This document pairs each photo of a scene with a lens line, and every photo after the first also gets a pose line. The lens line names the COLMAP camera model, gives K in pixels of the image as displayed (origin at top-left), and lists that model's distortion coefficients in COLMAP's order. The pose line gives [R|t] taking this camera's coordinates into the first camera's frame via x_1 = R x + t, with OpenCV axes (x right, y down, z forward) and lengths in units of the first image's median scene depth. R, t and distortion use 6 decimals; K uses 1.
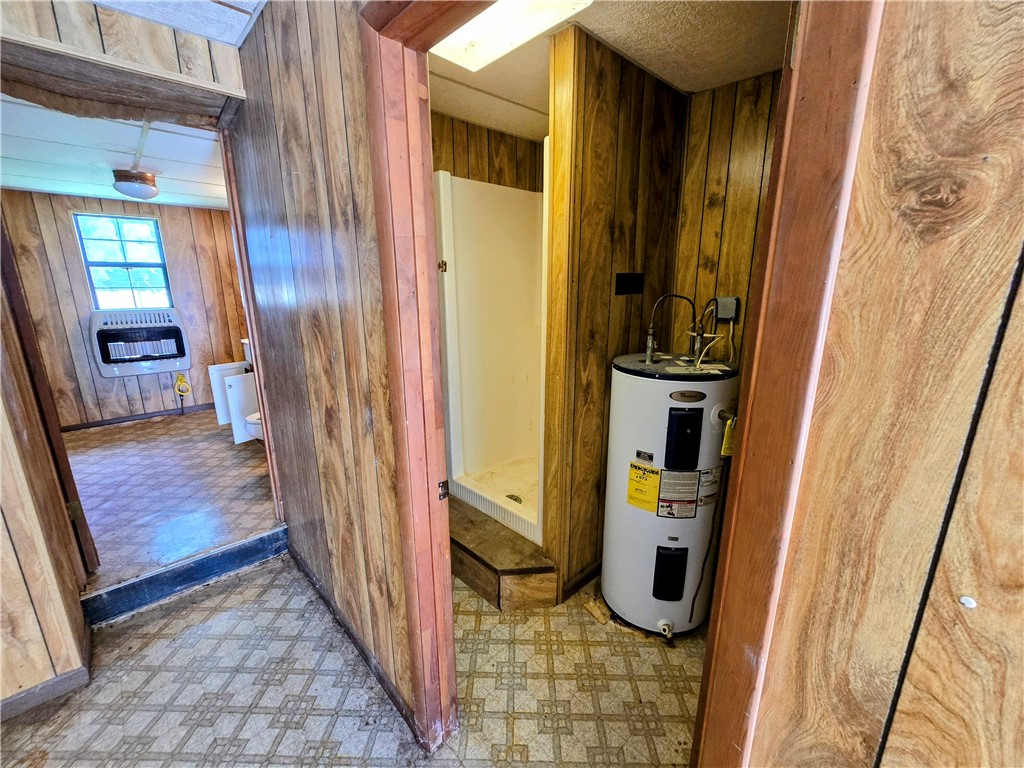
lens RADIAL K [[419.5, 0, 508.1], [0, 419.5, 385.7], [0, 0, 1]] dist [-0.001002, 0.000202]
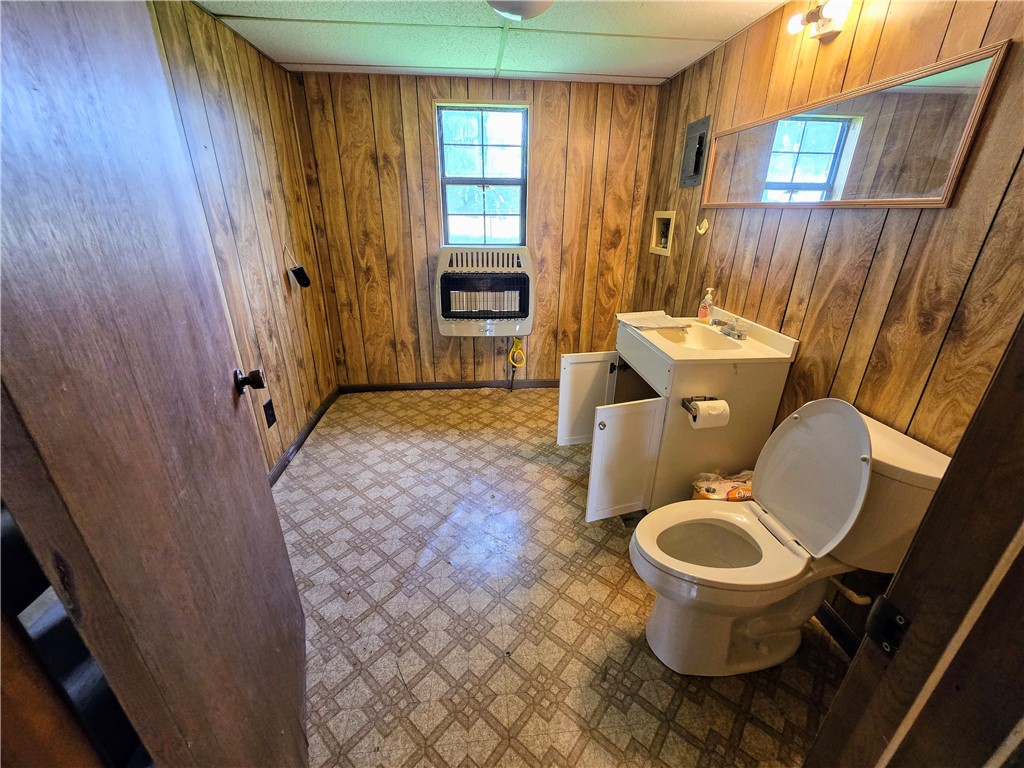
lens RADIAL K [[419.5, 0, 511.3], [0, 419.5, 385.2], [0, 0, 1]] dist [-0.001002, 0.000202]
pose [[0.787056, 0.242477, -0.567228, -0.397424], [-0.156232, 0.967882, 0.196968, -0.103706], [0.596770, -0.066406, 0.799660, 0.449494]]
